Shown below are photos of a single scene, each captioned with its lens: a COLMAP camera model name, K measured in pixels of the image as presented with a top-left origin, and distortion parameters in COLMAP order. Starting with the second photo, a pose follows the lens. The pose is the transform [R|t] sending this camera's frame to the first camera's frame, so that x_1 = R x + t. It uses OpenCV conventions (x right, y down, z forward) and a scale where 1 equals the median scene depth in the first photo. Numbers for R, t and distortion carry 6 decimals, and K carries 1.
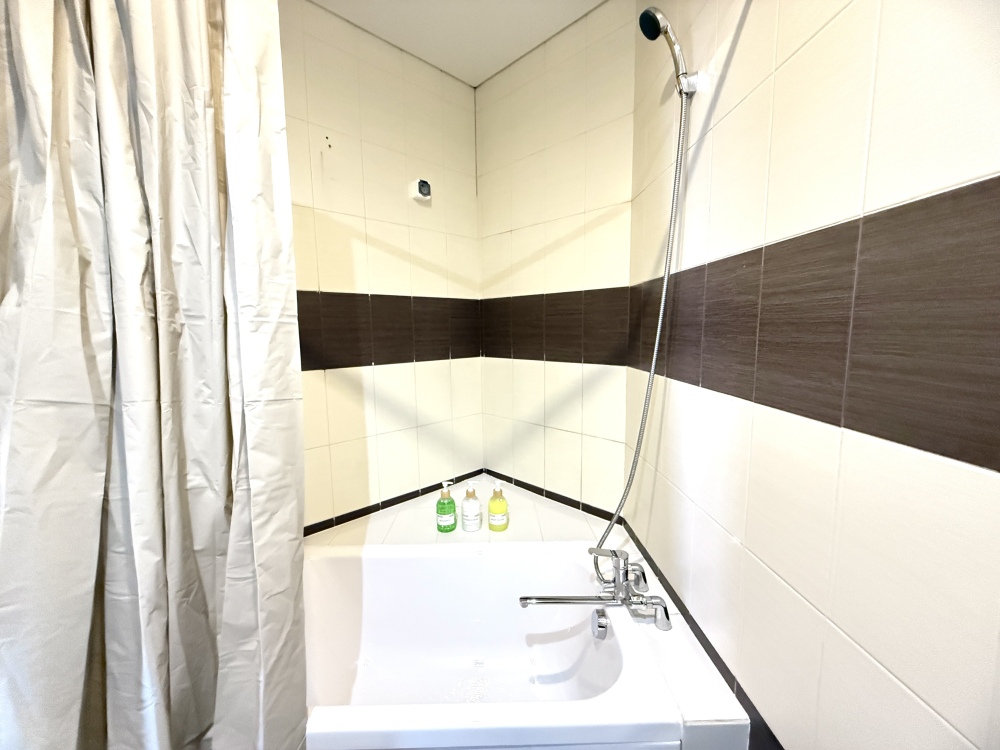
lens RADIAL K [[402.8, 0, 502.9], [0, 402.8, 377.4], [0, 0, 1]] dist [-0.000512, -0.000291]
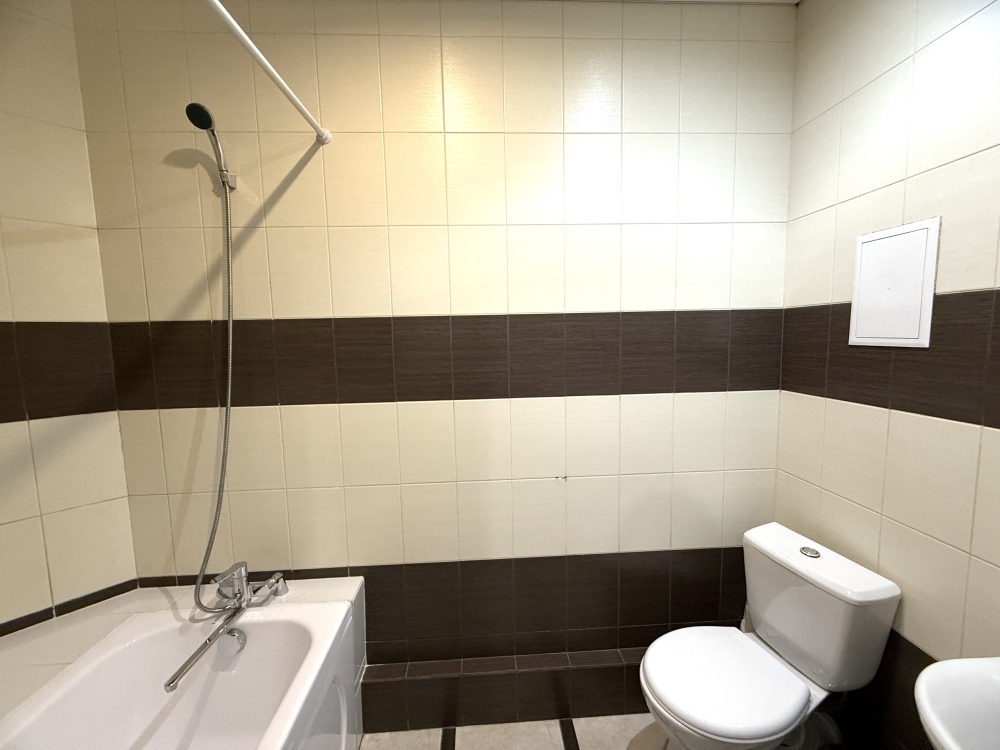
lens RADIAL K [[402.8, 0, 502.9], [0, 402.8, 377.4], [0, 0, 1]] dist [-0.000512, -0.000291]
pose [[-0.065234, -0.082245, 0.994475, -0.947776], [0.140528, 0.985908, 0.090754, -0.088734], [-0.987925, 0.145672, -0.052757, 0.287017]]
